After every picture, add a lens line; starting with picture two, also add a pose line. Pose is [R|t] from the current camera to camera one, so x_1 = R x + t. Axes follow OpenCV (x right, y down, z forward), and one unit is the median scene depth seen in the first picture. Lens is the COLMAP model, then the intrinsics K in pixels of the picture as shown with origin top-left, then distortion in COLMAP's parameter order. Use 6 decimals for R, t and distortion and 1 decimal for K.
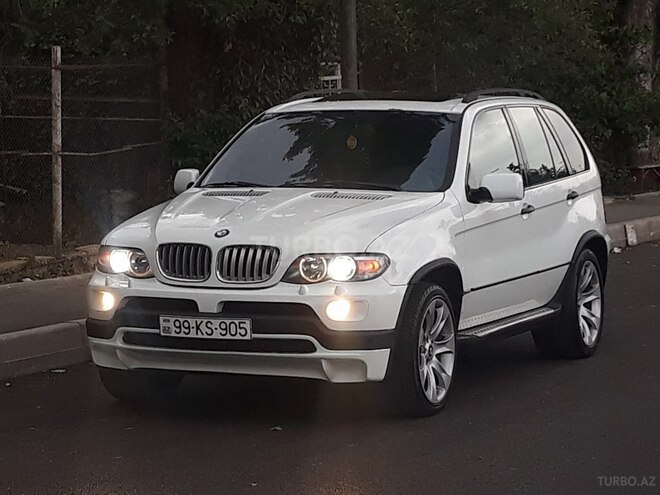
lens RADIAL K [[2057.6, 0, 330.0], [0, 2057.6, 247.5], [0, 0, 1]] dist [0.584030, 0.061559]
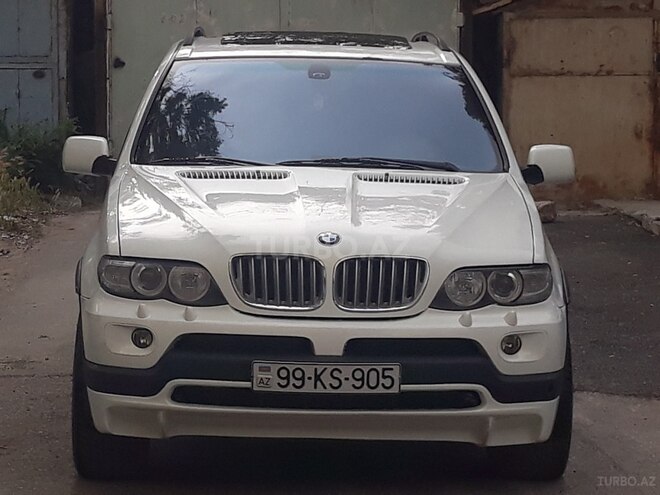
lens RADIAL K [[2057.6, 0, 330.0], [0, 2057.6, 247.5], [0, 0, 1]] dist [0.584030, 0.061559]
pose [[0.902439, -0.020644, 0.430322, -0.353491], [0.006306, 0.999377, 0.034720, -0.028309], [-0.430771, -0.028620, 0.902007, 0.379765]]
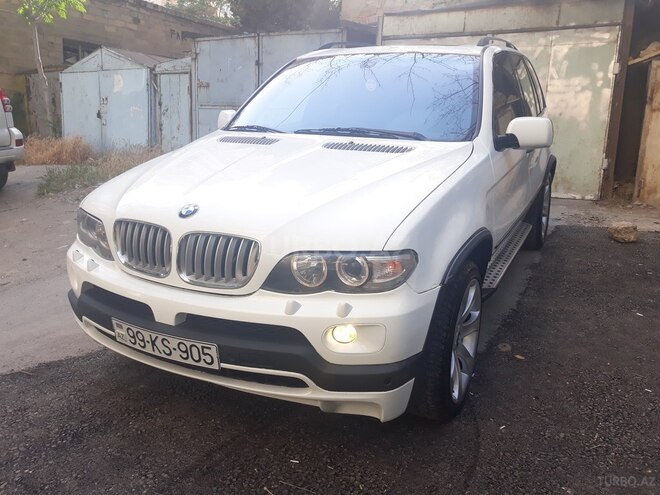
lens RADIAL K [[545.2, 0, 331.5], [0, 545.2, 237.8], [0, 0, 1]] dist [-0.002237, 0.121535]
pose [[0.997733, 0.014437, -0.065723, 0.011895], [-0.000057, 0.976894, 0.213726, -0.039774], [0.067290, -0.213238, 0.974680, 0.819325]]
